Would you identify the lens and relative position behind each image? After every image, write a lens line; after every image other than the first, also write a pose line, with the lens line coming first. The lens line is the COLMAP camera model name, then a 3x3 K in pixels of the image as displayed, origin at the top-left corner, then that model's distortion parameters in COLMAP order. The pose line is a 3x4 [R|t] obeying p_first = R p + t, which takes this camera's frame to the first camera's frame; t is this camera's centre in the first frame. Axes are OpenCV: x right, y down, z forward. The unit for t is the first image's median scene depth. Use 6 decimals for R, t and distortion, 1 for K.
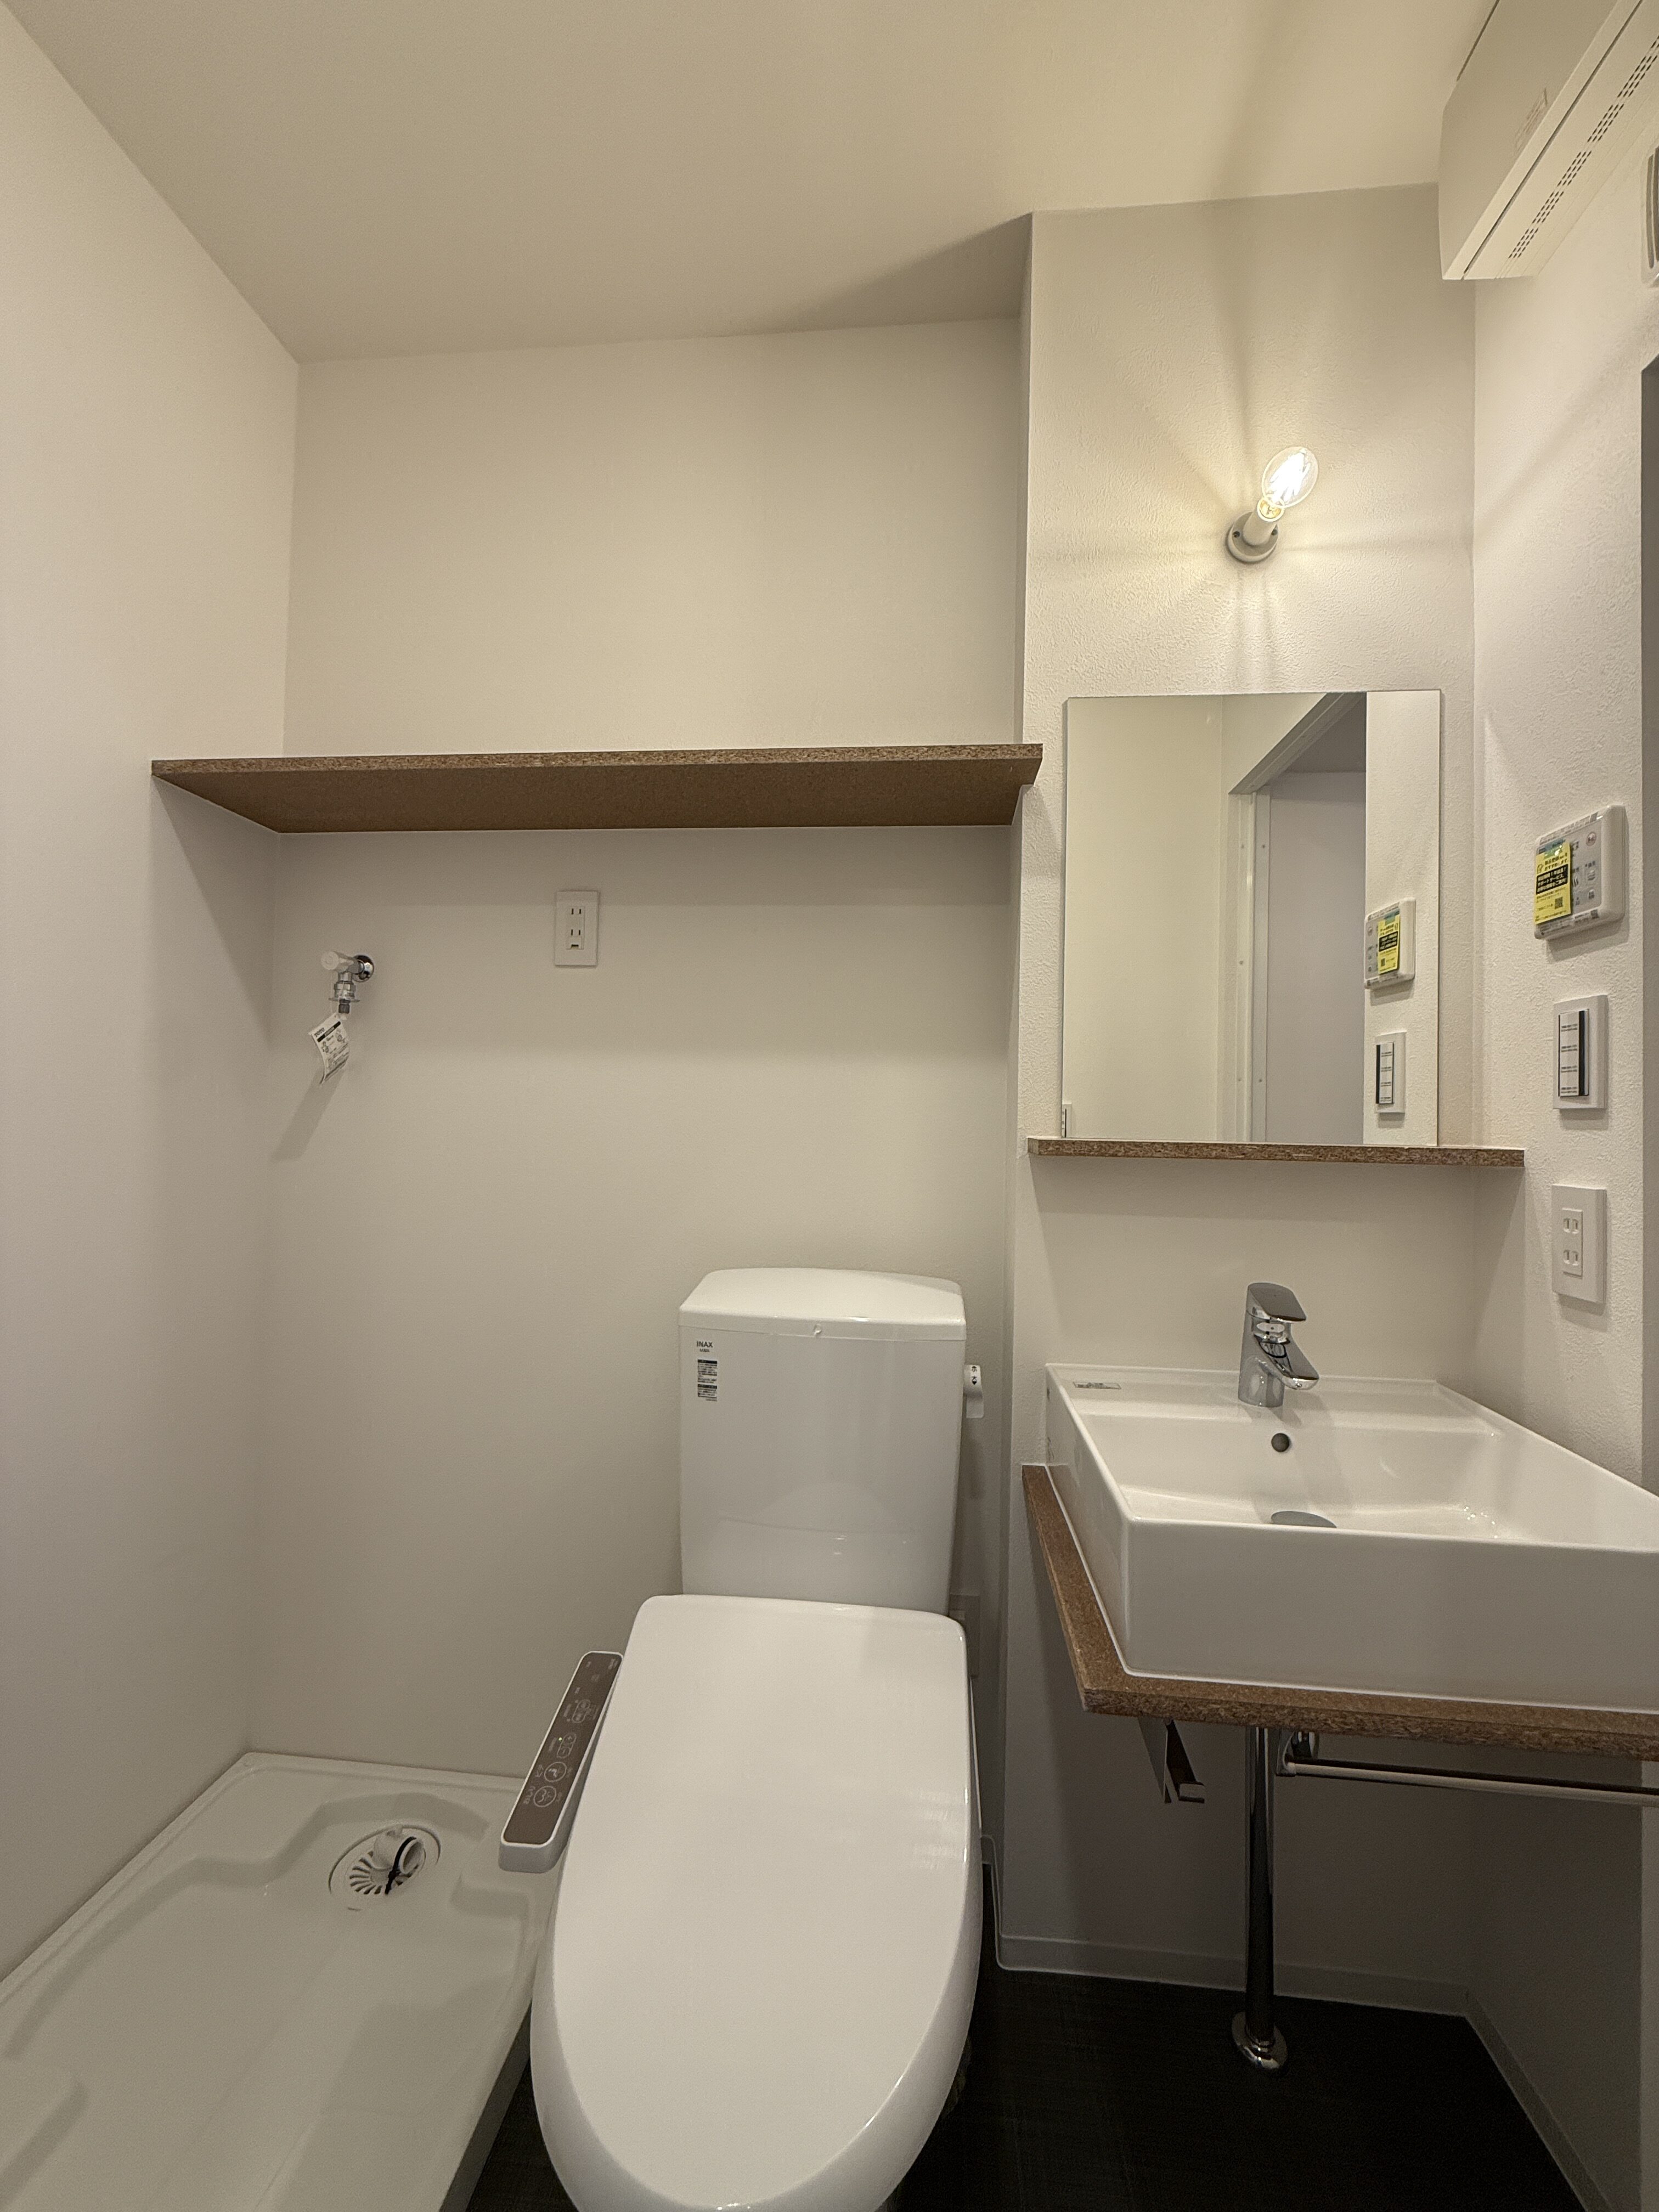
lens RADIAL K [[879.7, 0, 829.5], [0, 879.7, 1106.0], [0, 0, 1]] dist [0.000493, 0.000224]
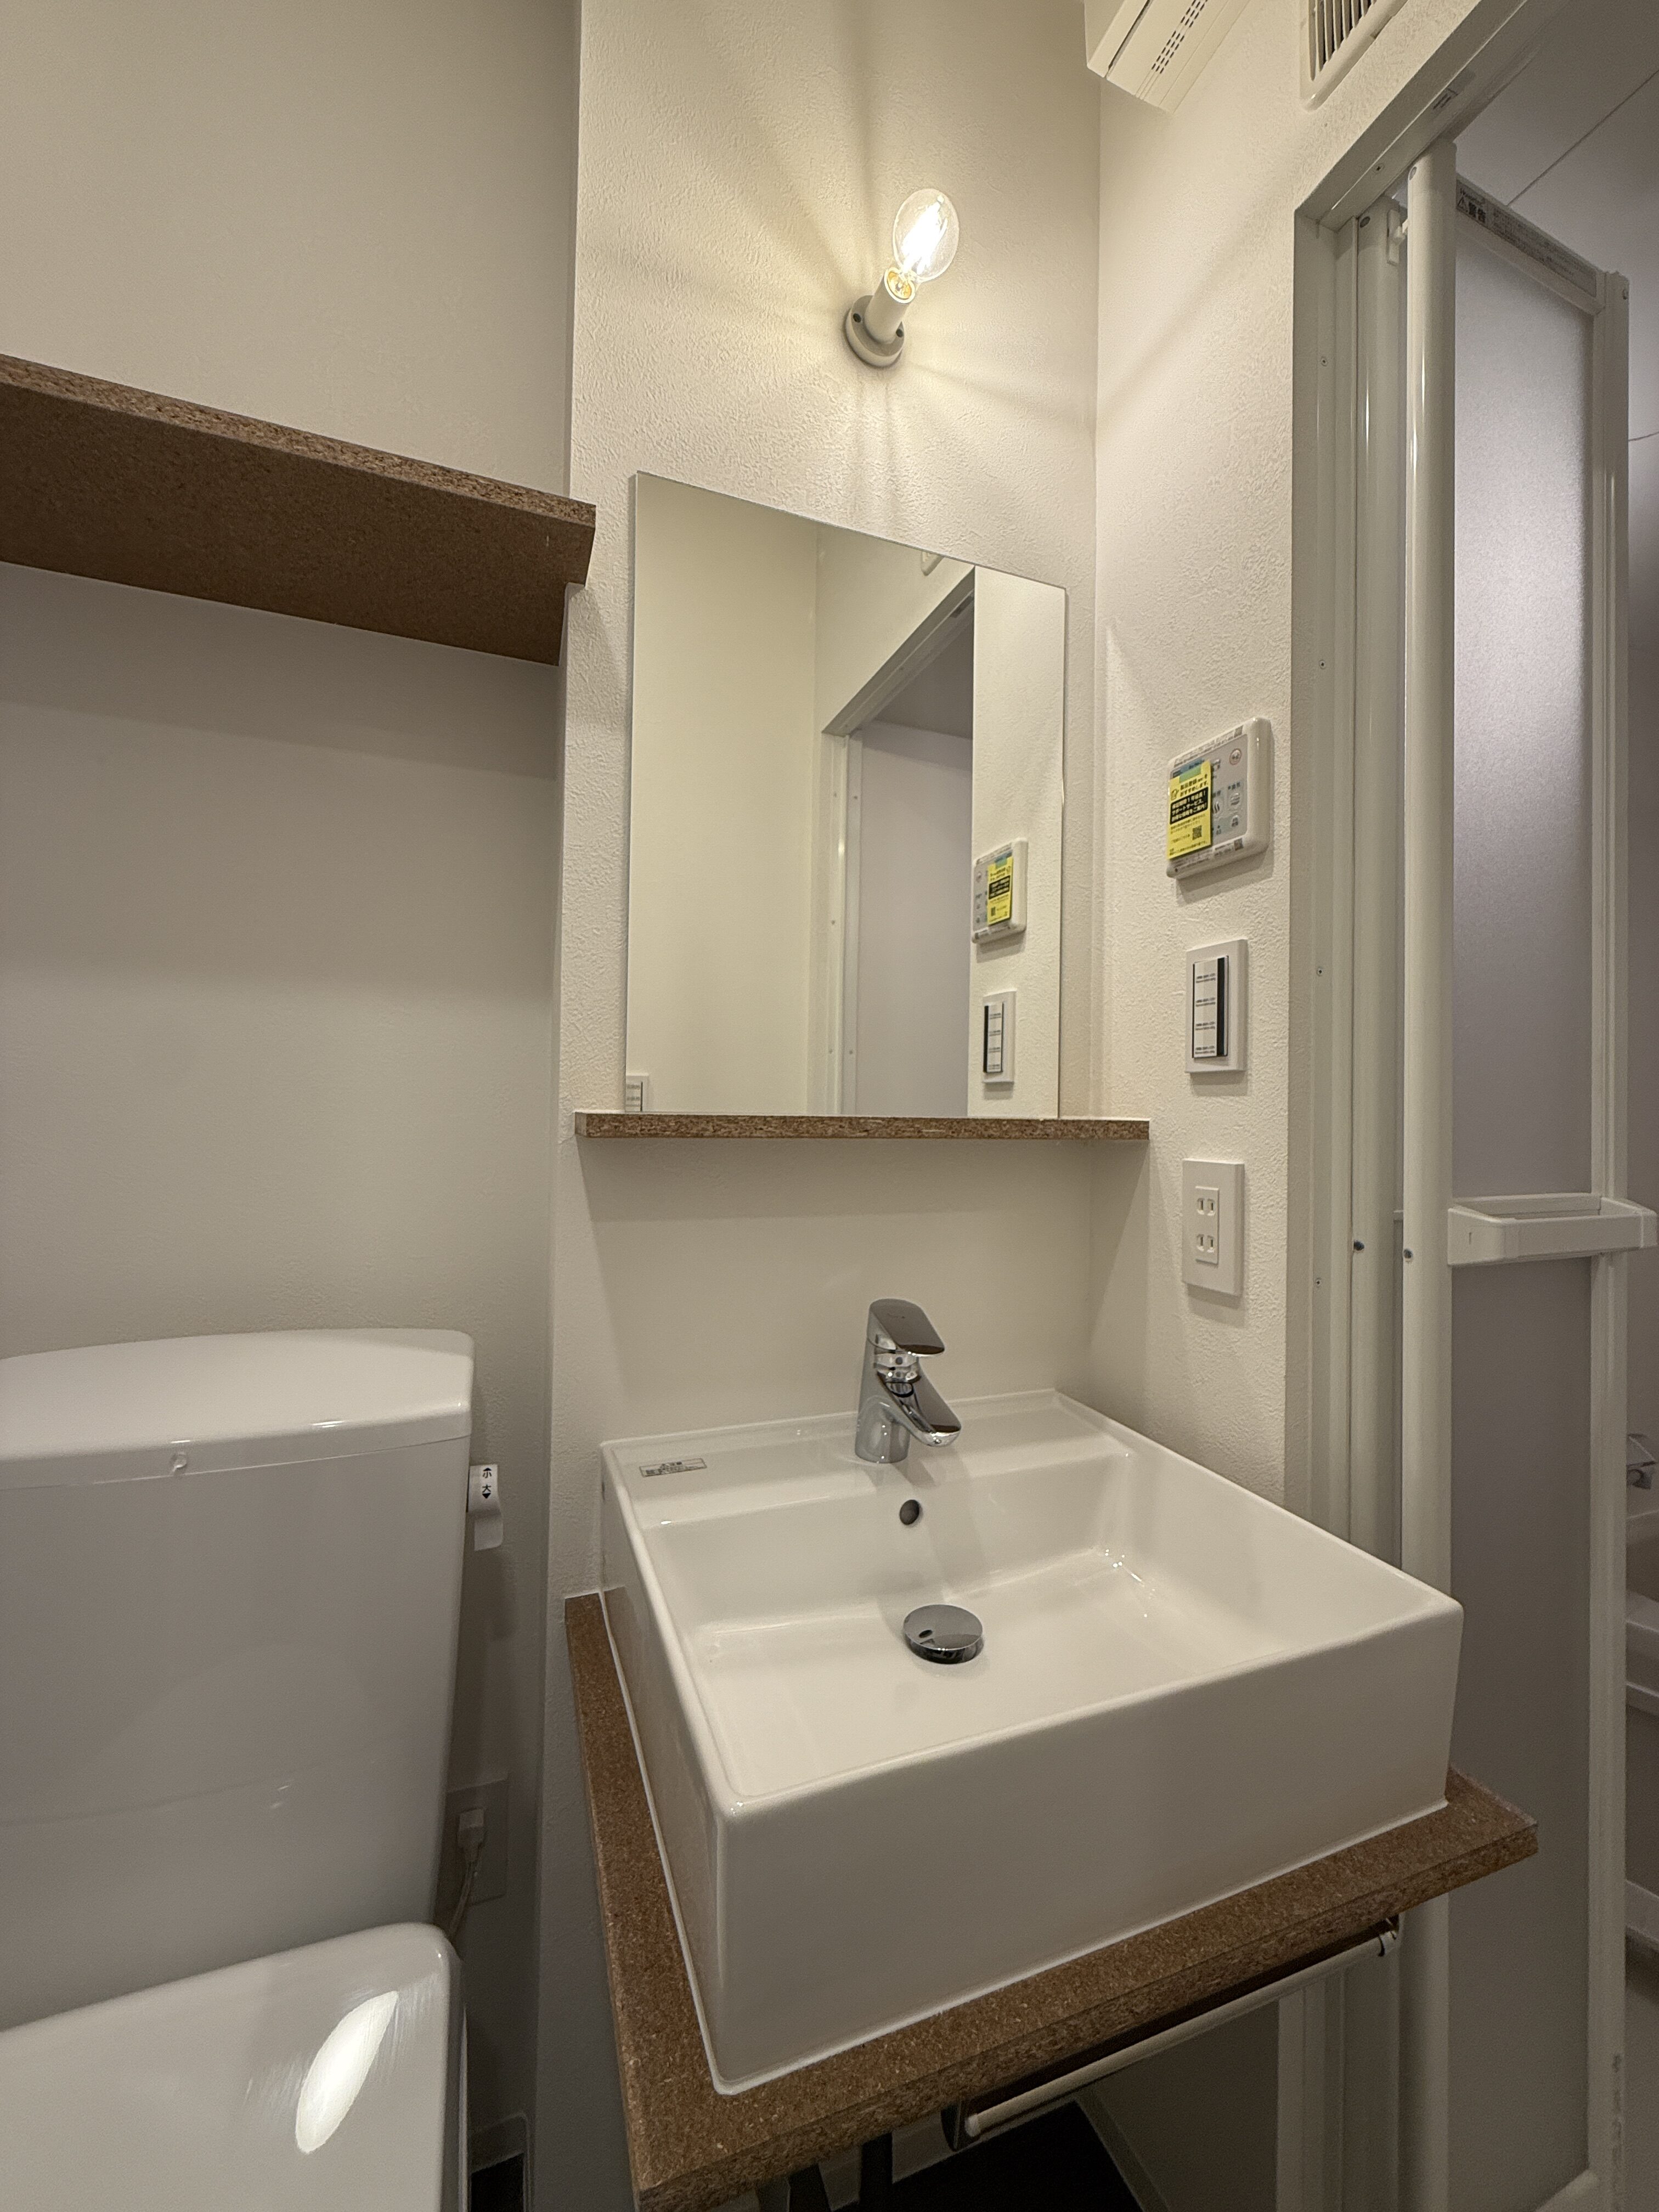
lens RADIAL K [[877.6, 0, 836.7], [0, 877.6, 1095.8], [0, 0, 1]] dist [-0.001094, -0.000174]
pose [[0.891059, 0.002298, 0.453881, 0.110163], [-0.005154, 0.999974, 0.005054, 0.021210], [-0.453858, -0.006842, 0.891048, 0.345830]]
